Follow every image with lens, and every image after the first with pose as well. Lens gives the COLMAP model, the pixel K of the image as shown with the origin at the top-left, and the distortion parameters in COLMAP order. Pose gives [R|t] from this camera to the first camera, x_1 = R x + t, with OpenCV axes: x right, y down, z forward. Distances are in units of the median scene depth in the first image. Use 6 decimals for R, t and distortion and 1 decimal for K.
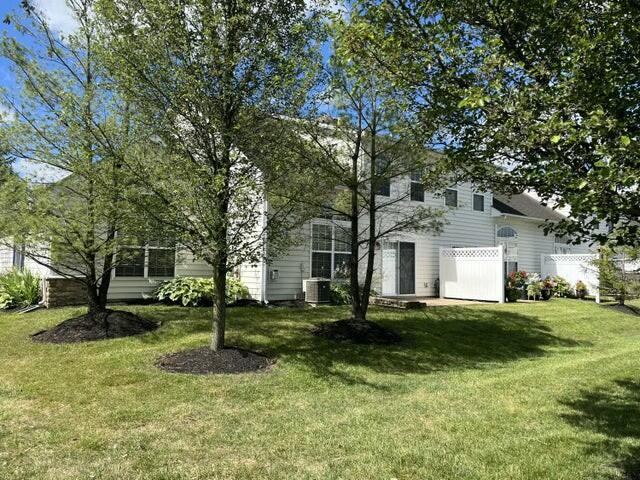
lens RADIAL K [[485.7, 0, 326.4], [0, 485.7, 241.5], [0, 0, 1]] dist [0.097270, -0.133455]
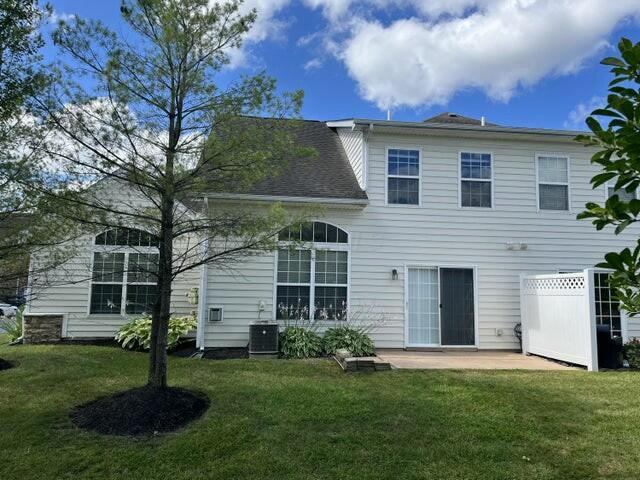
lens RADIAL K [[485.7, 0, 326.4], [0, 485.7, 241.5], [0, 0, 1]] dist [0.097270, -0.133455]
pose [[0.809744, -0.077739, -0.581611, 0.448253], [0.030098, 0.995383, -0.091141, 0.023282], [0.586011, 0.056295, 0.808345, 0.368622]]
